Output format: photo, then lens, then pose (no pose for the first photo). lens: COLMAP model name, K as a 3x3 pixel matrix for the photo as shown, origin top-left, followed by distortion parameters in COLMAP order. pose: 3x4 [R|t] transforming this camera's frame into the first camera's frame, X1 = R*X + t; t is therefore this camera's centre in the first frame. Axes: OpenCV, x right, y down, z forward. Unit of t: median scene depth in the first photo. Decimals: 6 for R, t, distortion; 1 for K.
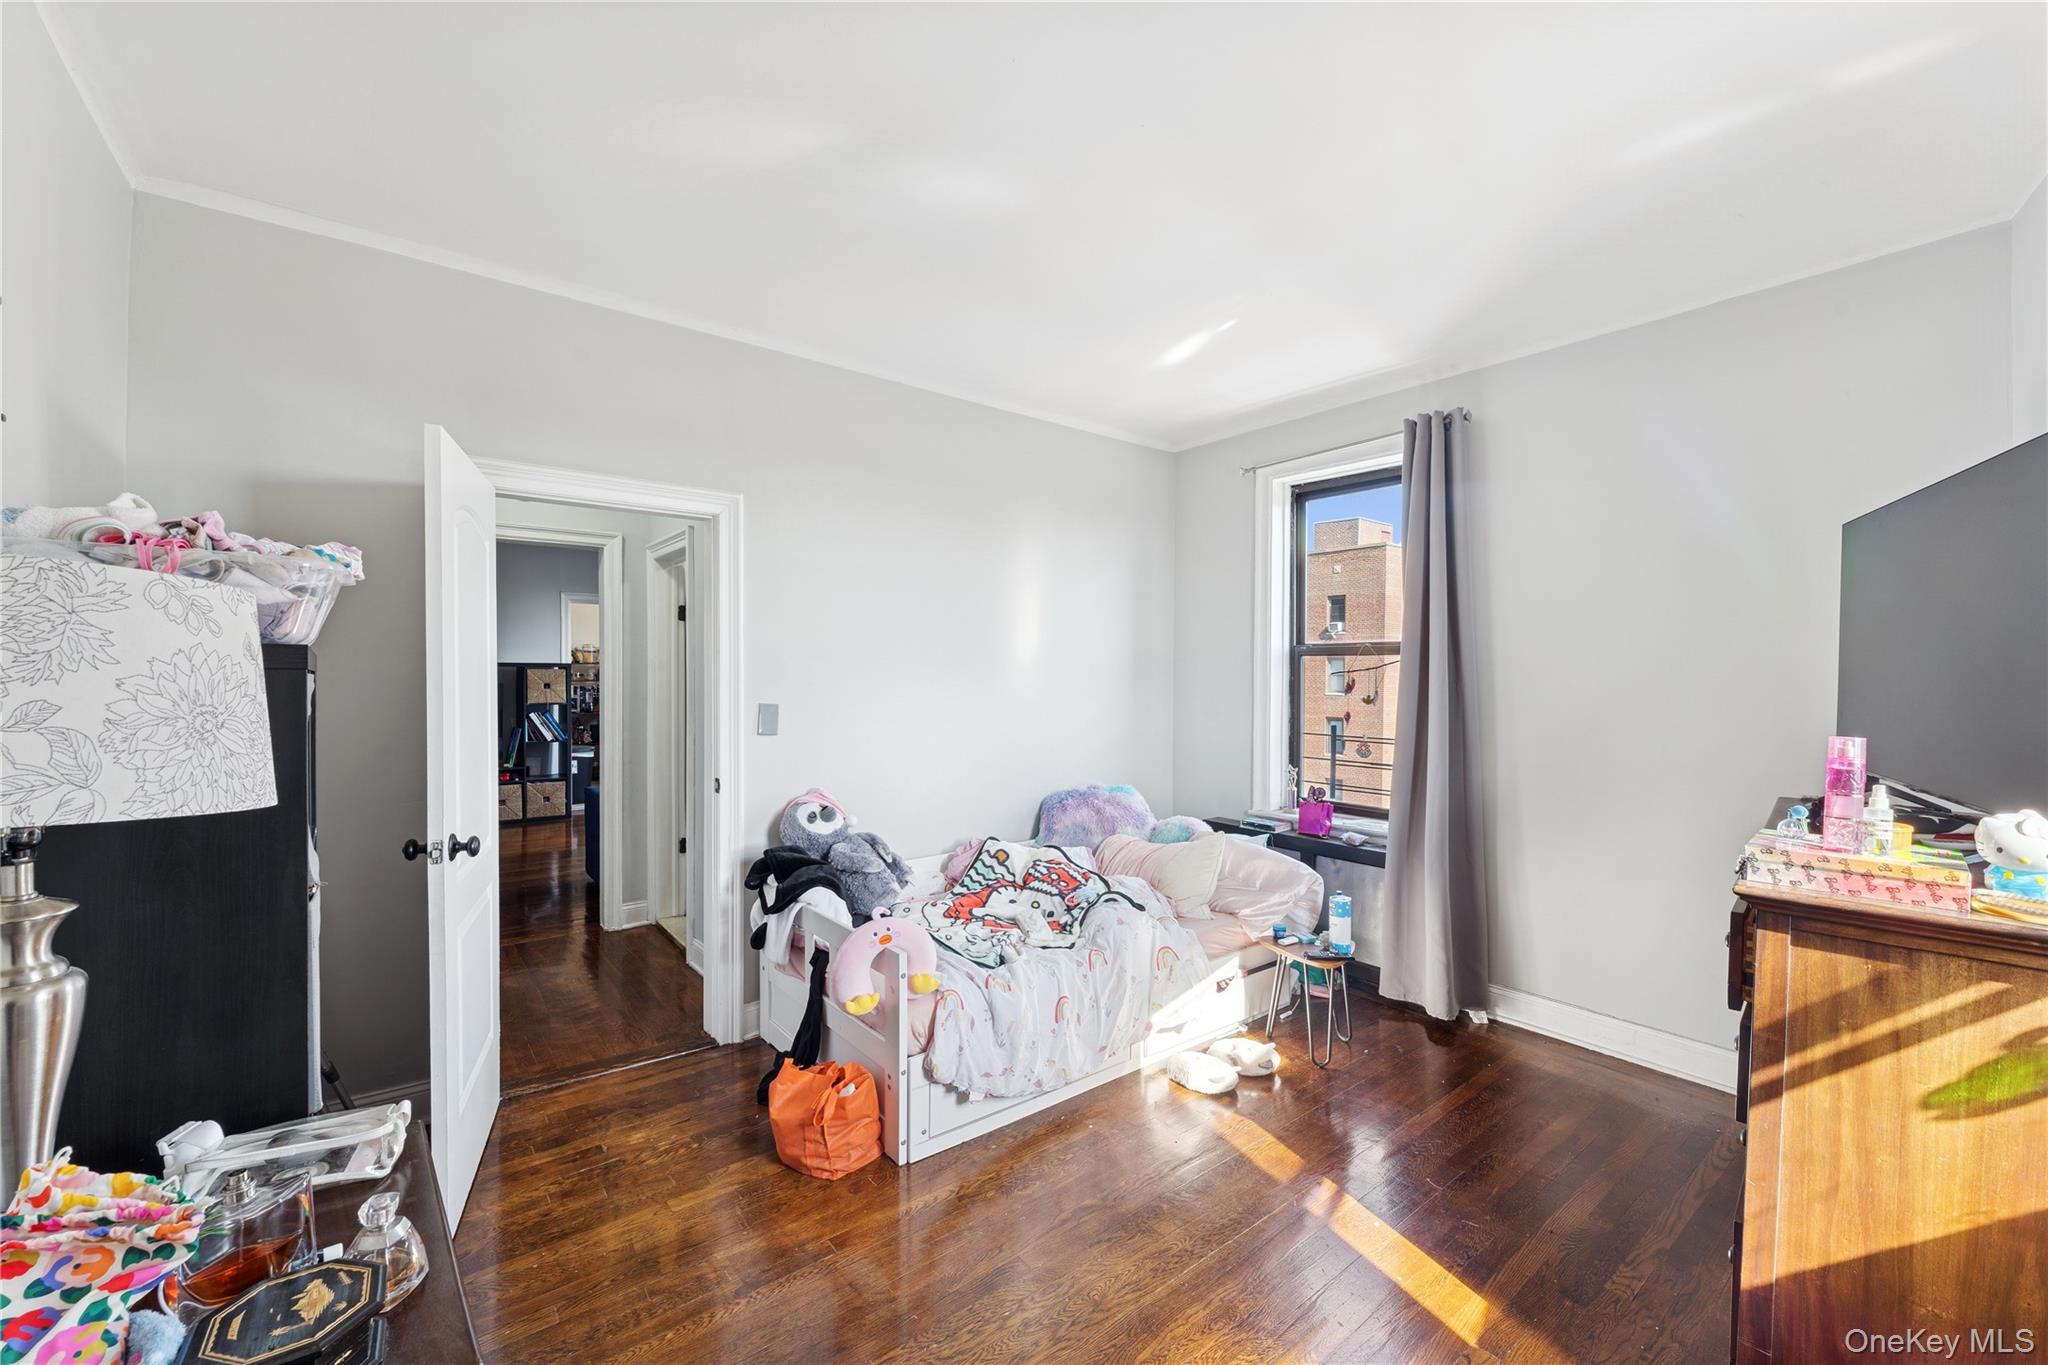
lens RADIAL K [[838.0, 0, 1016.8], [0, 838.0, 682.2], [0, 0, 1]] dist [0.002388, 0.000261]
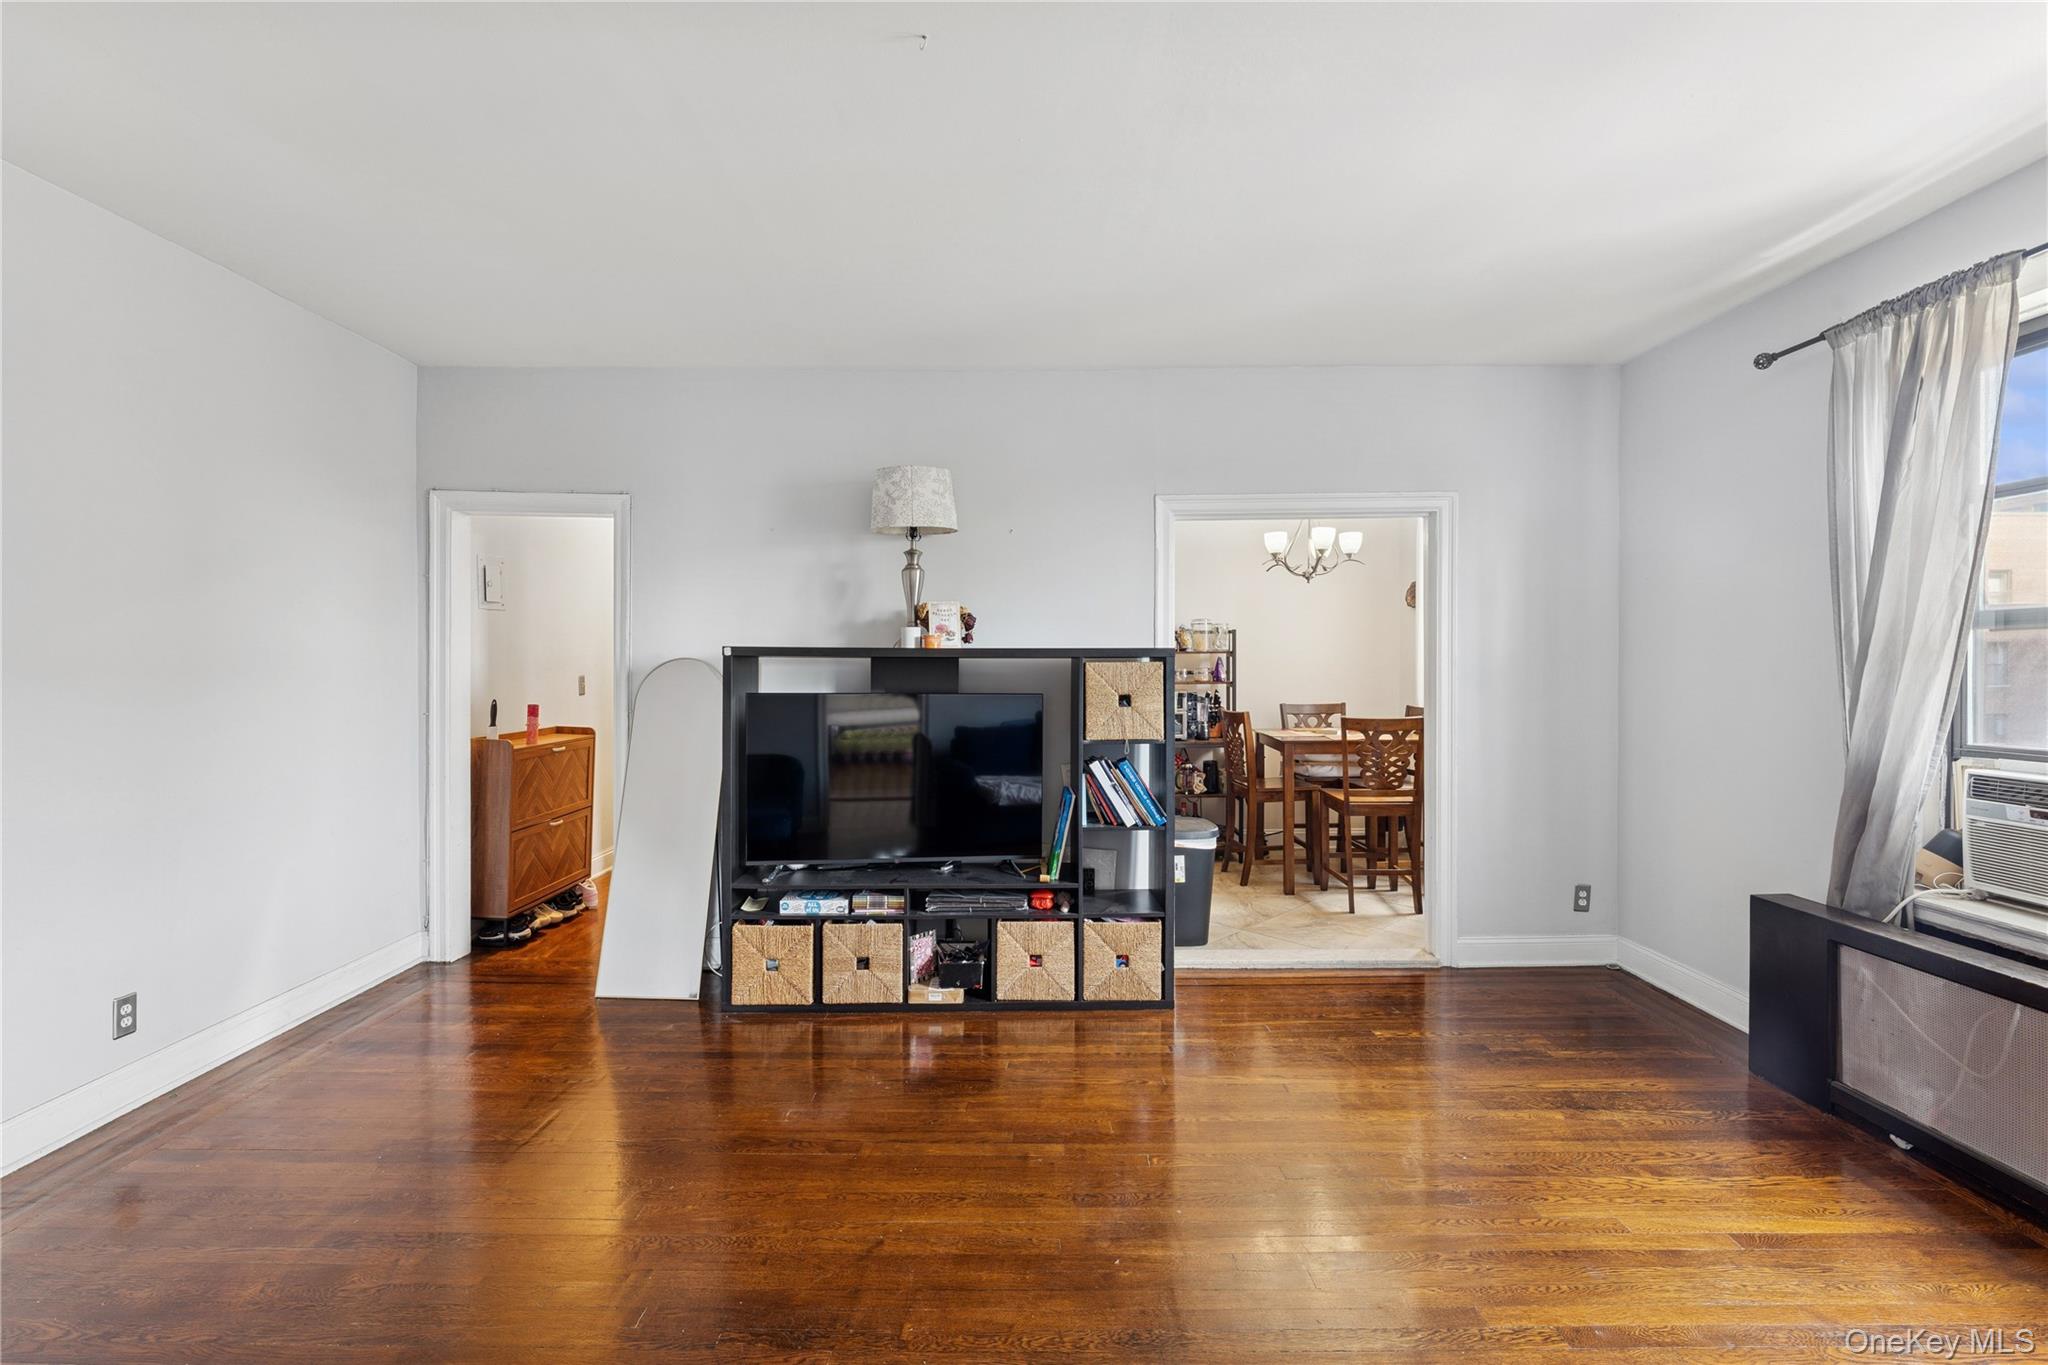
lens RADIAL K [[909.7, 0, 1021.3], [0, 909.7, 670.0], [0, 0, 1]] dist [-0.002801, -0.000156]
pose [[0.795204, 0.001995, -0.606339, -0.308806], [-0.007062, 0.999957, -0.005973, -0.007516], [0.606301, 0.009032, 0.795184, 0.576078]]
